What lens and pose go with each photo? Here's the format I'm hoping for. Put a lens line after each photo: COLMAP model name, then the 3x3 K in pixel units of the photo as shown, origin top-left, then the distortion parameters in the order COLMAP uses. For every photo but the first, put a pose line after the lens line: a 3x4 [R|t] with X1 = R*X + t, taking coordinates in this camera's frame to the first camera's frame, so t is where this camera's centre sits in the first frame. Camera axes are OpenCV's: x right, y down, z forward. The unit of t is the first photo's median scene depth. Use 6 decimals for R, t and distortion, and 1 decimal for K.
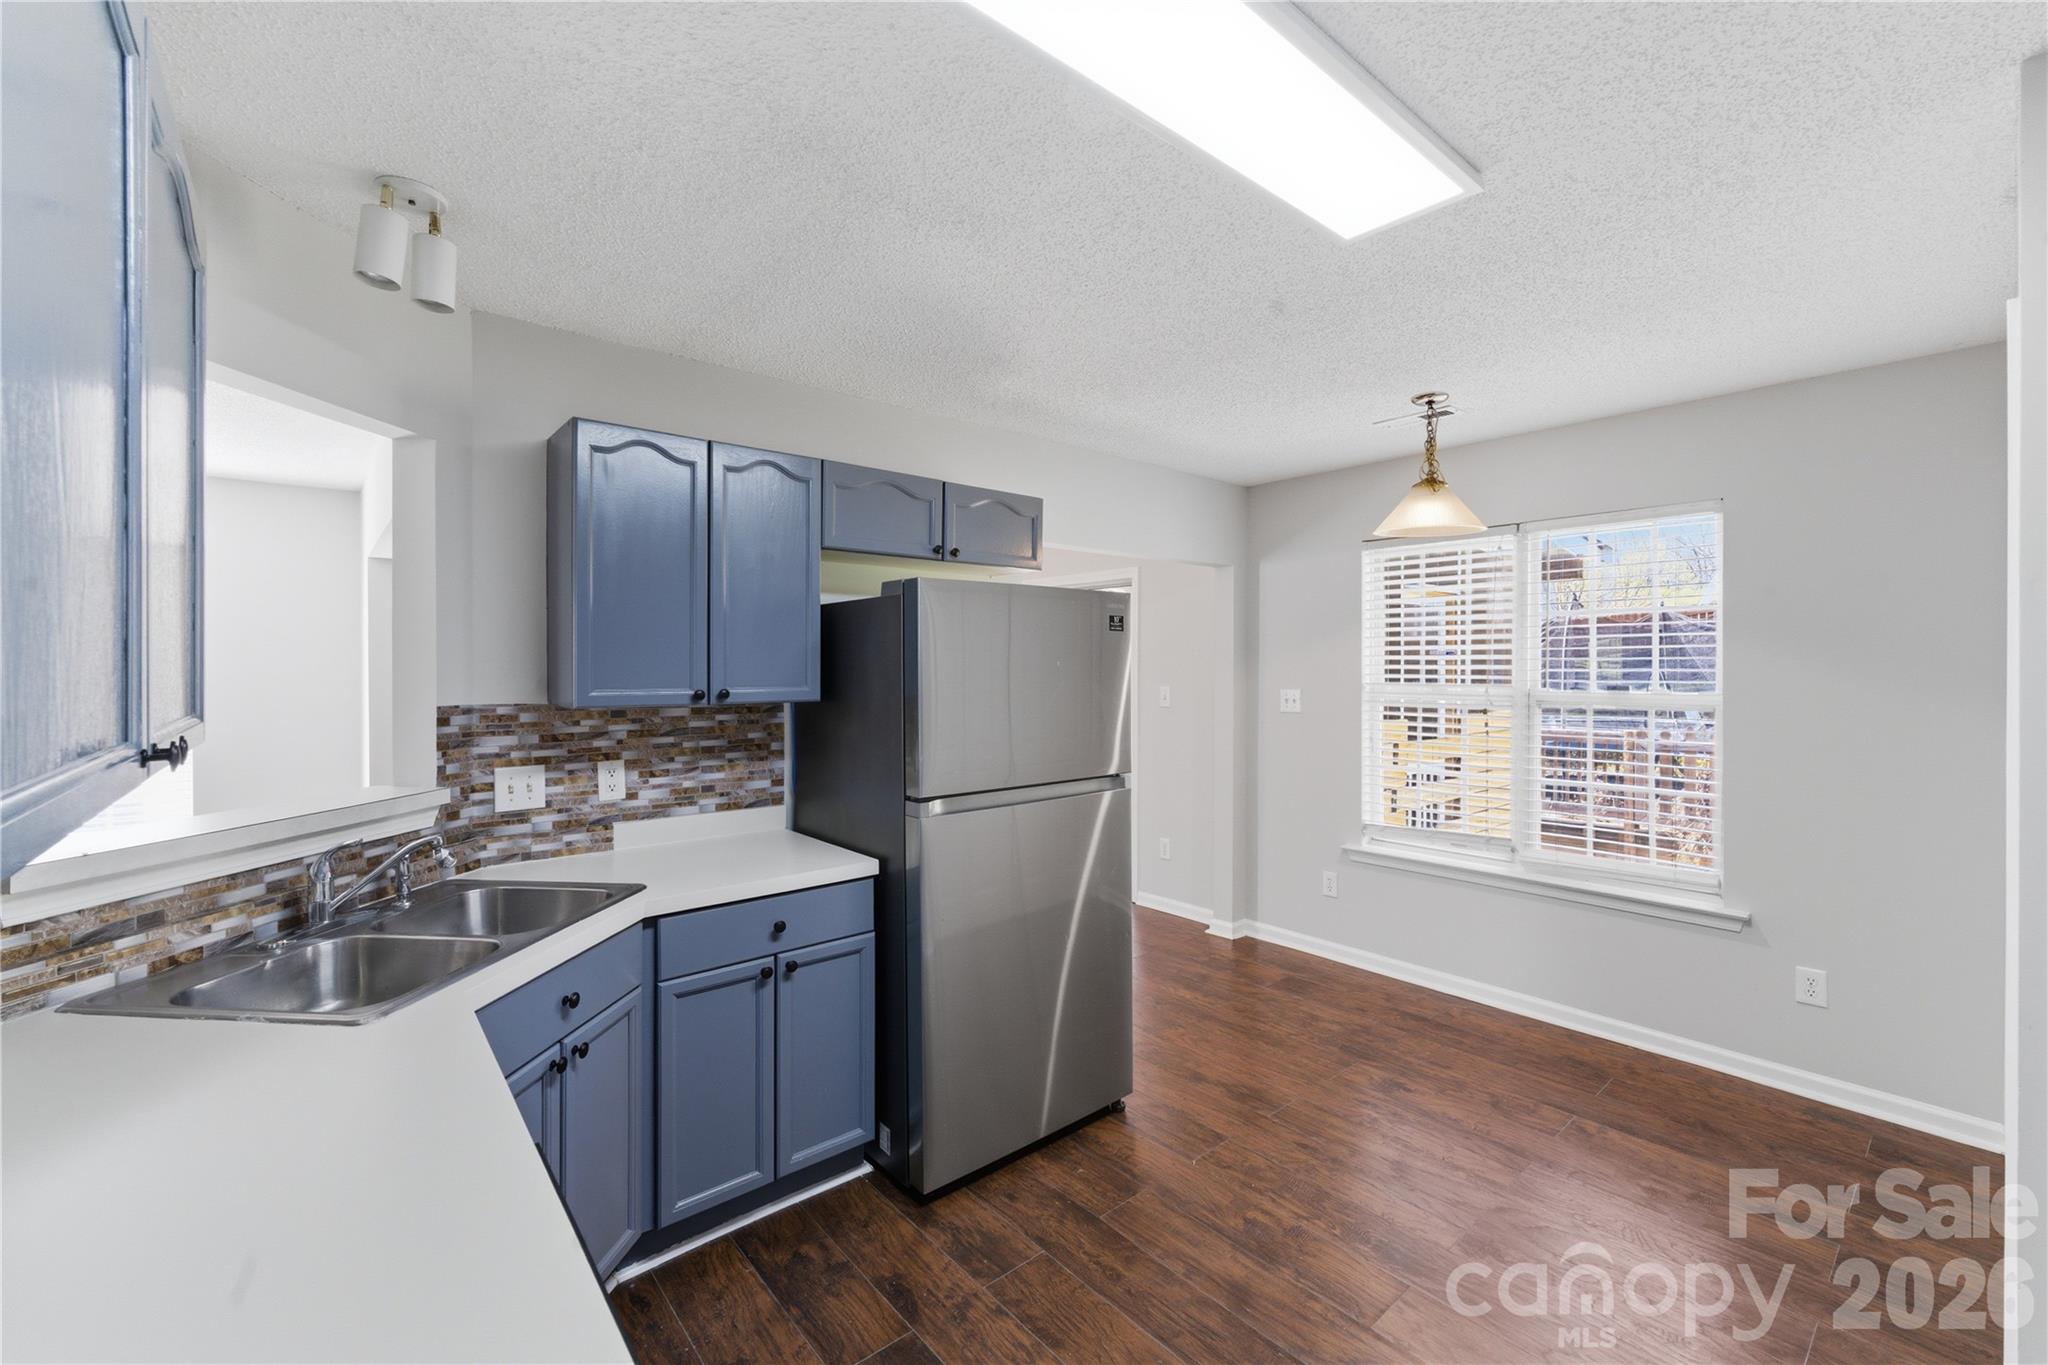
lens RADIAL K [[855.6, 0, 1013.1], [0, 855.6, 671.8], [0, 0, 1]] dist [-0.001366, -0.000161]
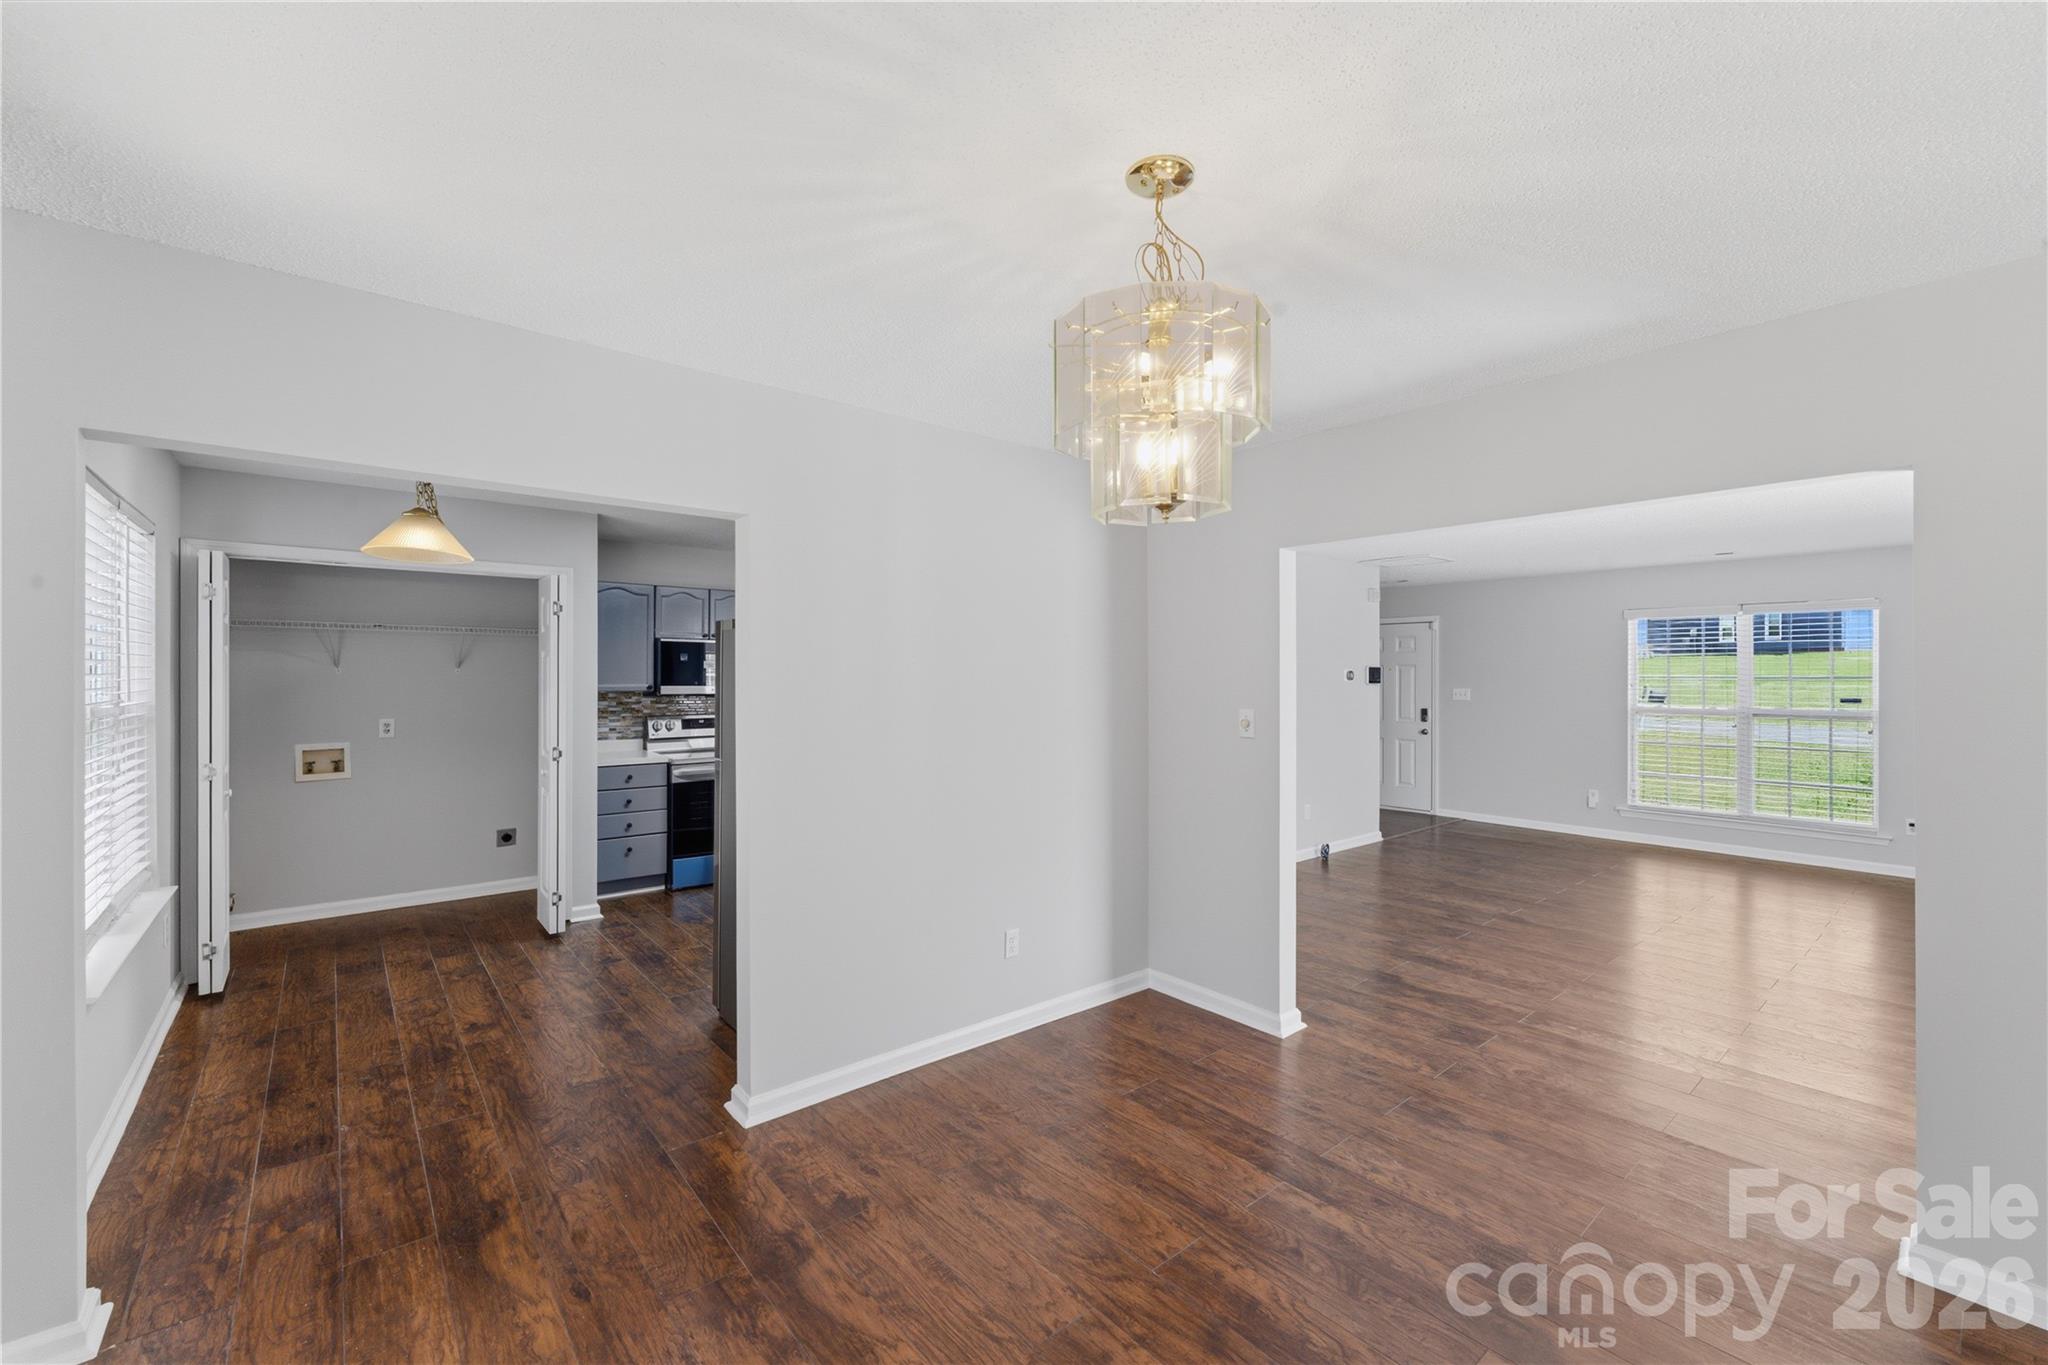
lens RADIAL K [[829.9, 0, 1016.5], [0, 829.9, 679.3], [0, 0, 1]] dist [-0.000817, 0.000006]
pose [[-0.999843, -0.002895, 0.017475, -0.438624], [-0.002565, 0.999819, 0.018877, -0.038734], [-0.017526, 0.018830, -0.999669, 2.839834]]
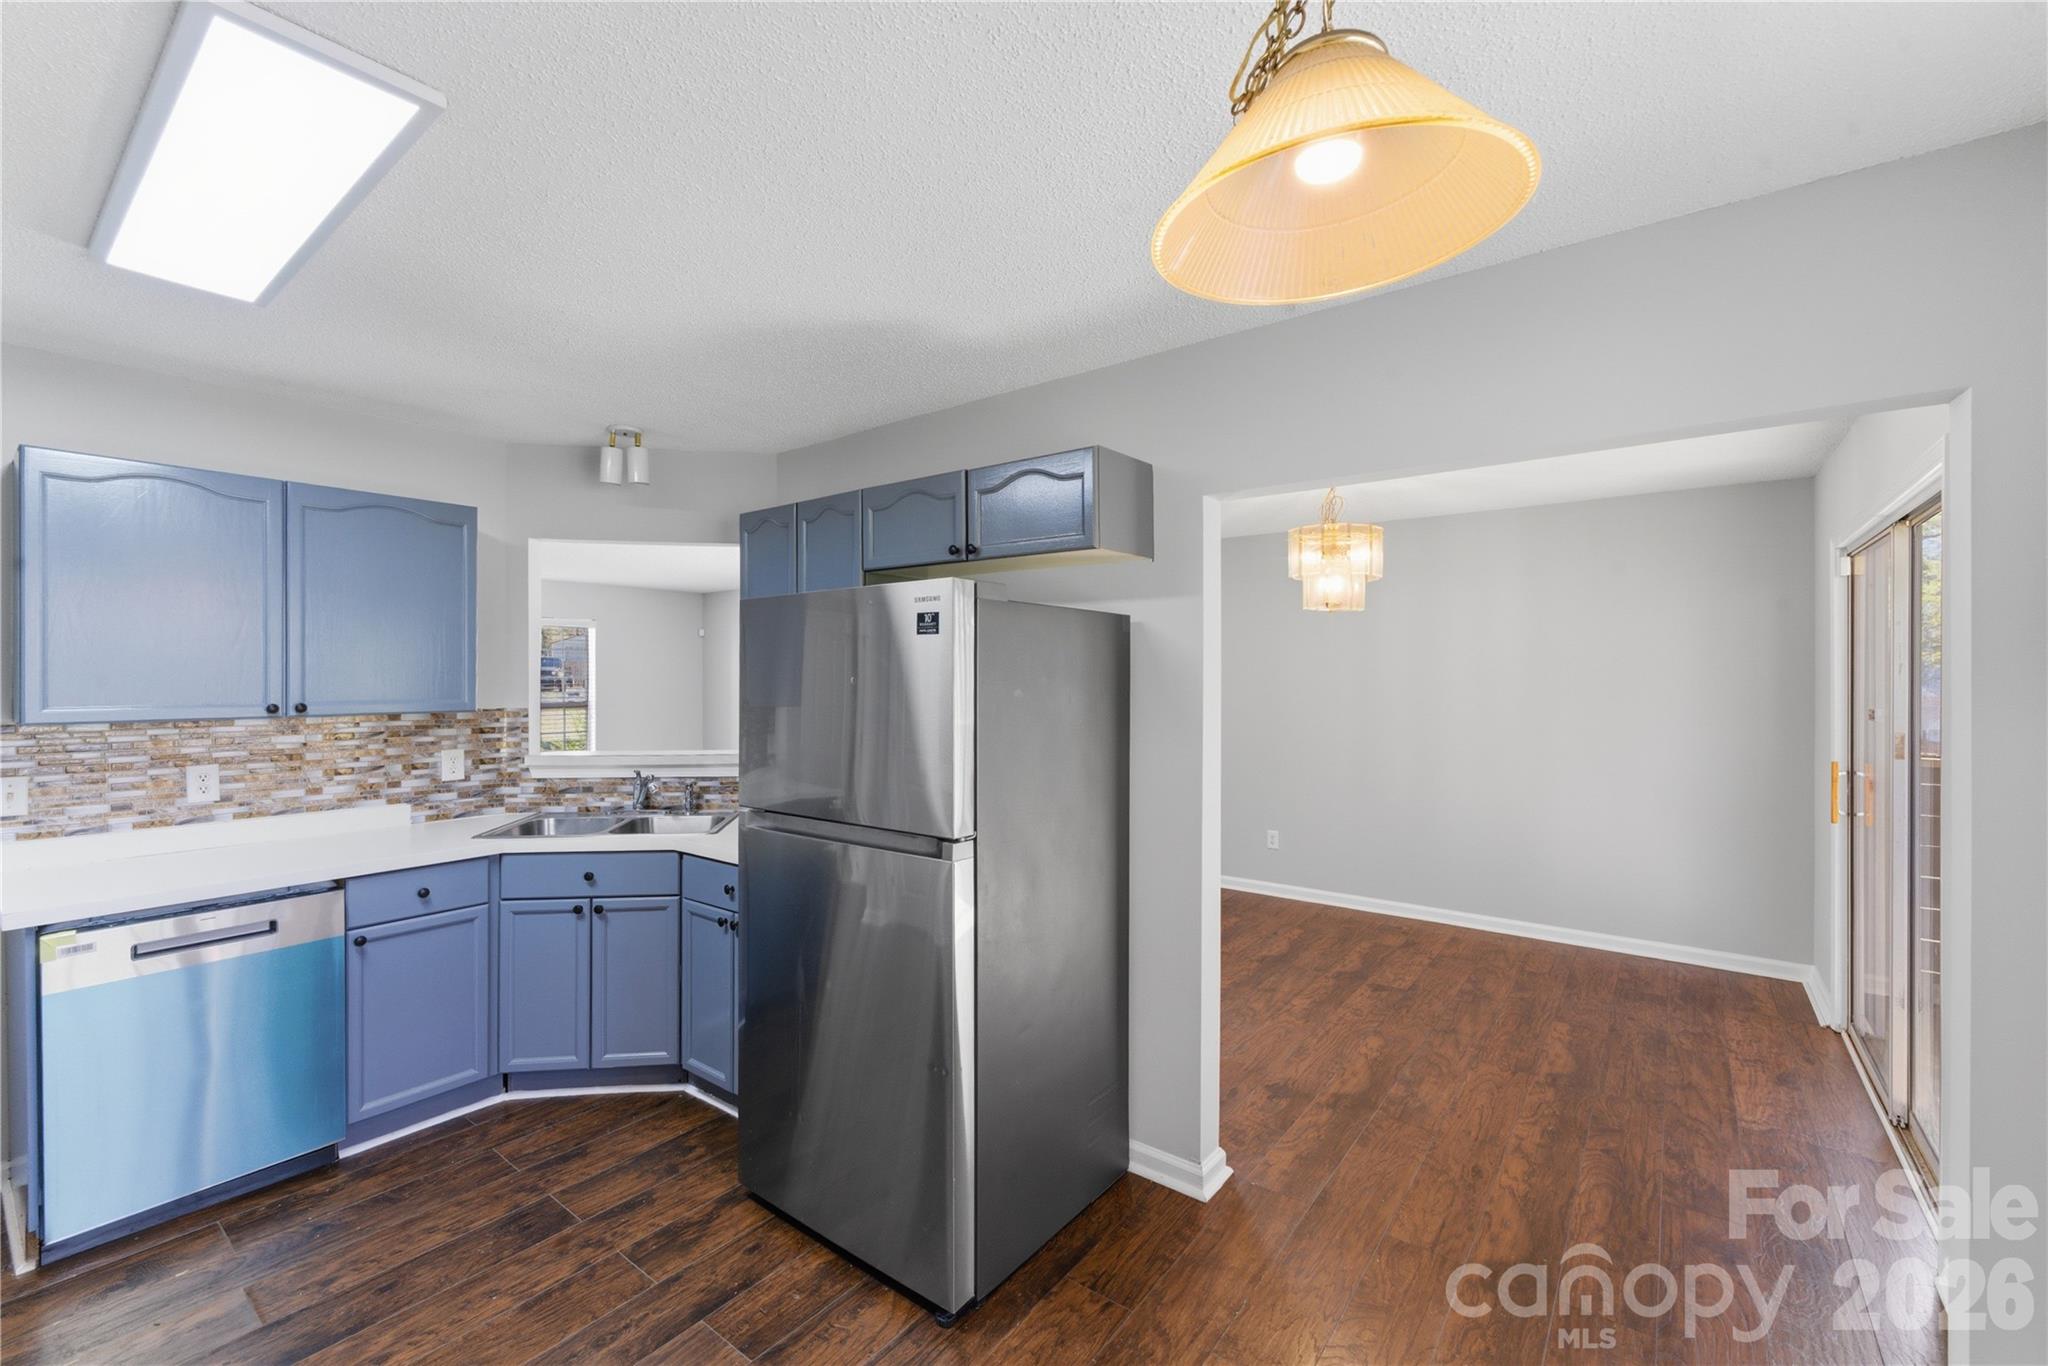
lens RADIAL K [[855.6, 0, 1030.3], [0, 855.6, 676.9], [0, 0, 1]] dist [-0.001366, -0.000161]
pose [[0.208359, -0.002130, -0.978050, 1.028727], [-0.010814, 0.999931, -0.004482, -0.011948], [0.977993, 0.011511, 0.208322, 1.150612]]
